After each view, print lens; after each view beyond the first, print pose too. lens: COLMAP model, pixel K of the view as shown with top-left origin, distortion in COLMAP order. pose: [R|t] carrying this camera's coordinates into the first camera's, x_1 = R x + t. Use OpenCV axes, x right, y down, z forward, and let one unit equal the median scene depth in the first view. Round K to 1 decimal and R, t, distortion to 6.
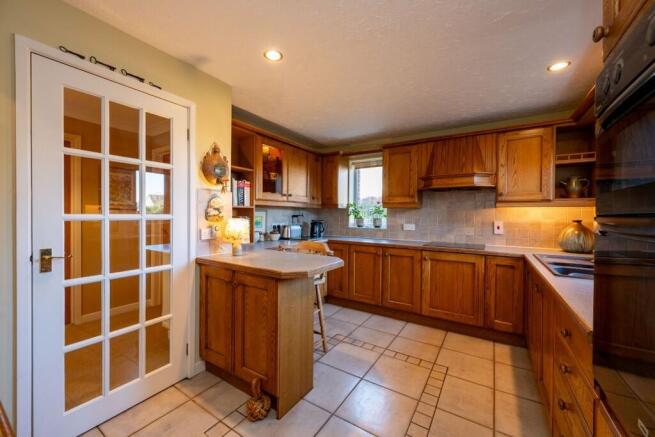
lens RADIAL K [[258.8, 0, 327.2], [0, 258.8, 214.2], [0, 0, 1]] dist [-0.000885, -0.000115]
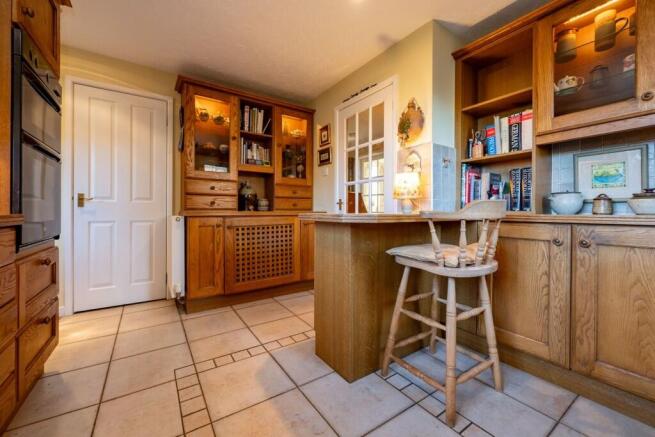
lens RADIAL K [[258.8, 0, 327.2], [0, 258.8, 214.2], [0, 0, 1]] dist [-0.000885, -0.000115]
pose [[-0.403312, -0.005856, -0.915044, 0.721074], [-0.012700, 0.999919, -0.000801, 0.206690], [0.914974, 0.011298, -0.403354, 1.366542]]
